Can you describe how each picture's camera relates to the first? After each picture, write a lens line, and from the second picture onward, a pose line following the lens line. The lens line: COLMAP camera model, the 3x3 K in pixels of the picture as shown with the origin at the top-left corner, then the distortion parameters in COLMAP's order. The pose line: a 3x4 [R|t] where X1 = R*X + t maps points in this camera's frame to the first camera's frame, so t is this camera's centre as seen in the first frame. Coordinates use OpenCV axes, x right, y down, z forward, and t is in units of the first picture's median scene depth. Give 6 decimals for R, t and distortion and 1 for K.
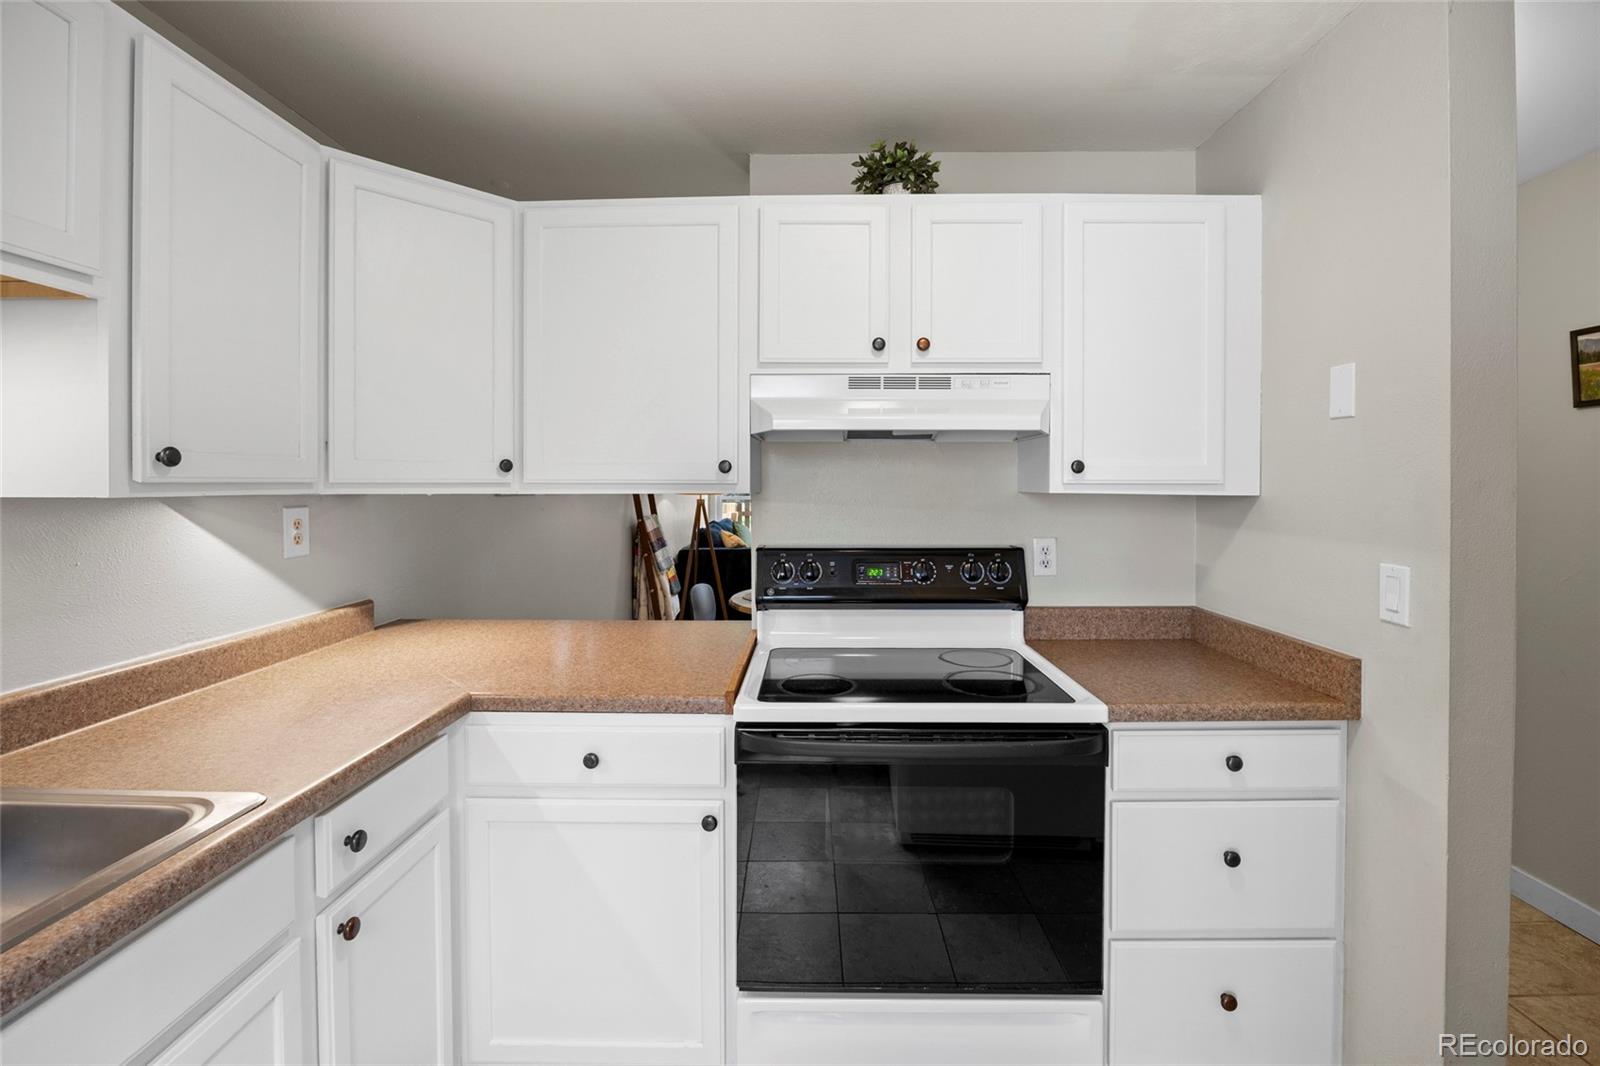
lens RADIAL K [[695.0, 0, 796.9], [0, 695.0, 487.7], [0, 0, 1]] dist [-0.021888, 0.003067]
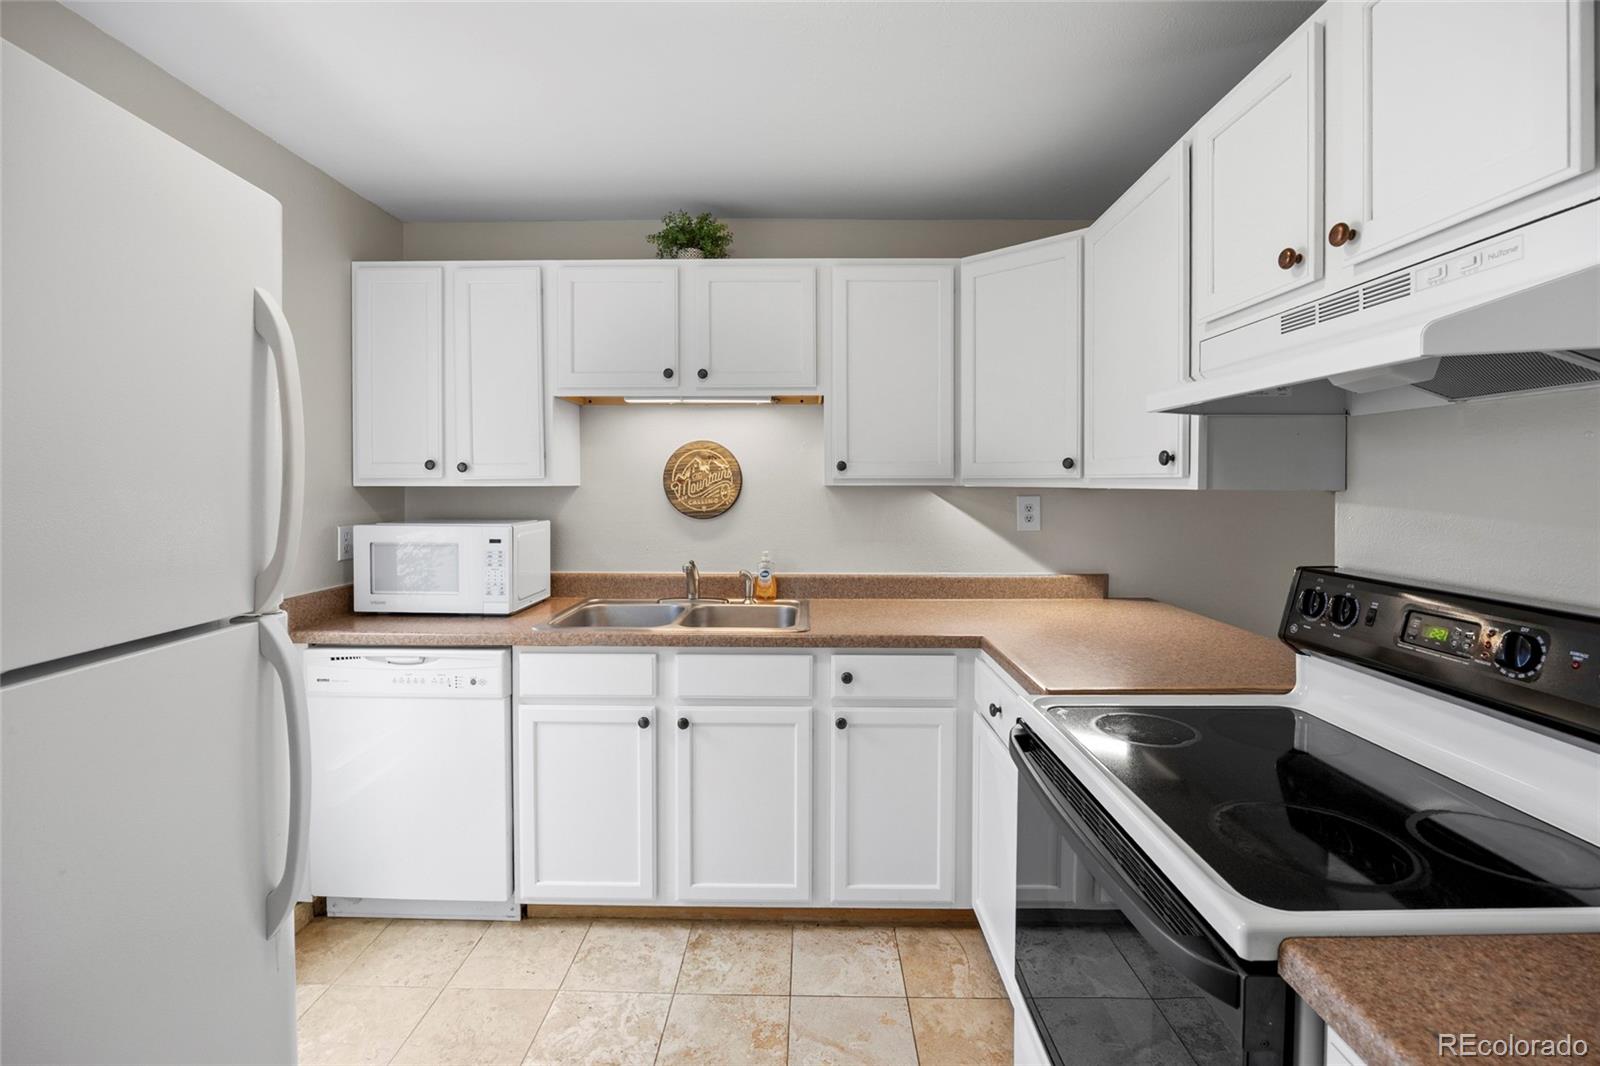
lens RADIAL K [[695.0, 0, 823.8], [0, 695.0, 494.0], [0, 0, 1]] dist [-0.021888, 0.003067]
pose [[0.035016, 0.017376, -0.999236, 0.690150], [-0.006768, 0.999830, 0.017149, 0.002271], [0.999364, 0.006162, 0.035128, 0.518033]]
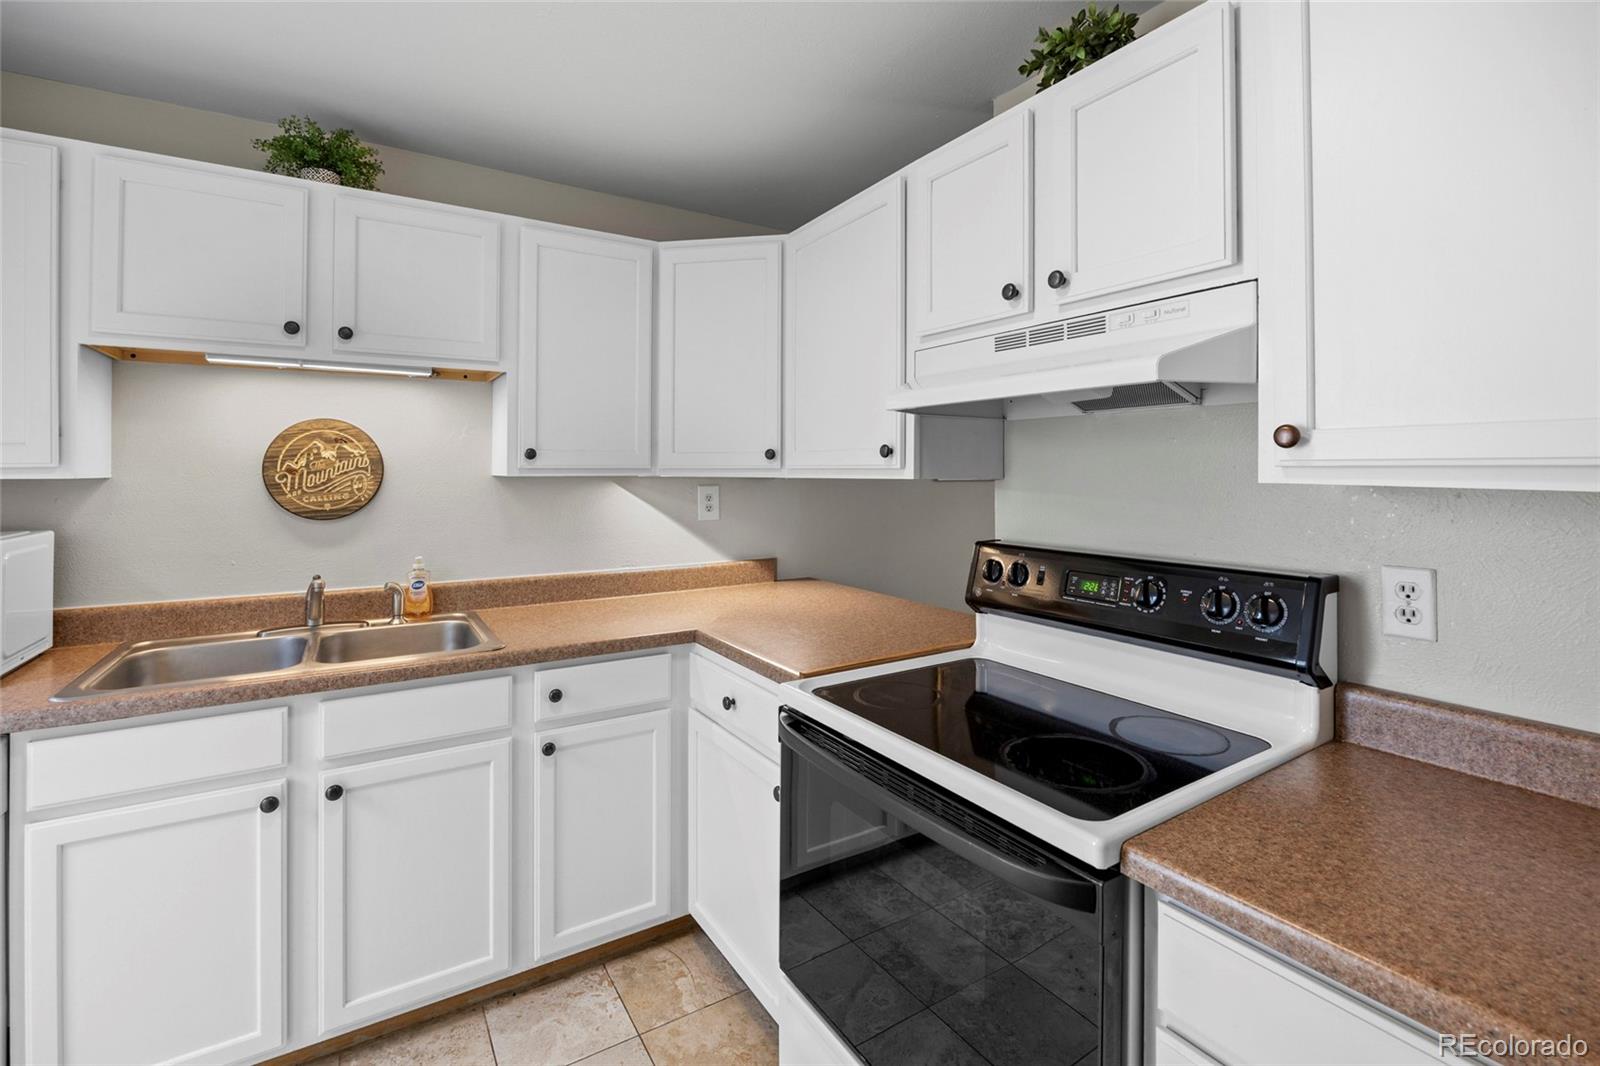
lens RADIAL K [[695.0, 0, 809.9], [0, 695.0, 467.1], [0, 0, 1]] dist [-0.021888, 0.003067]
pose [[0.566089, -0.004870, -0.824330, 0.593701], [-0.005790, 0.999934, -0.009884, 0.001931], [0.824324, 0.010368, 0.566024, 0.343383]]
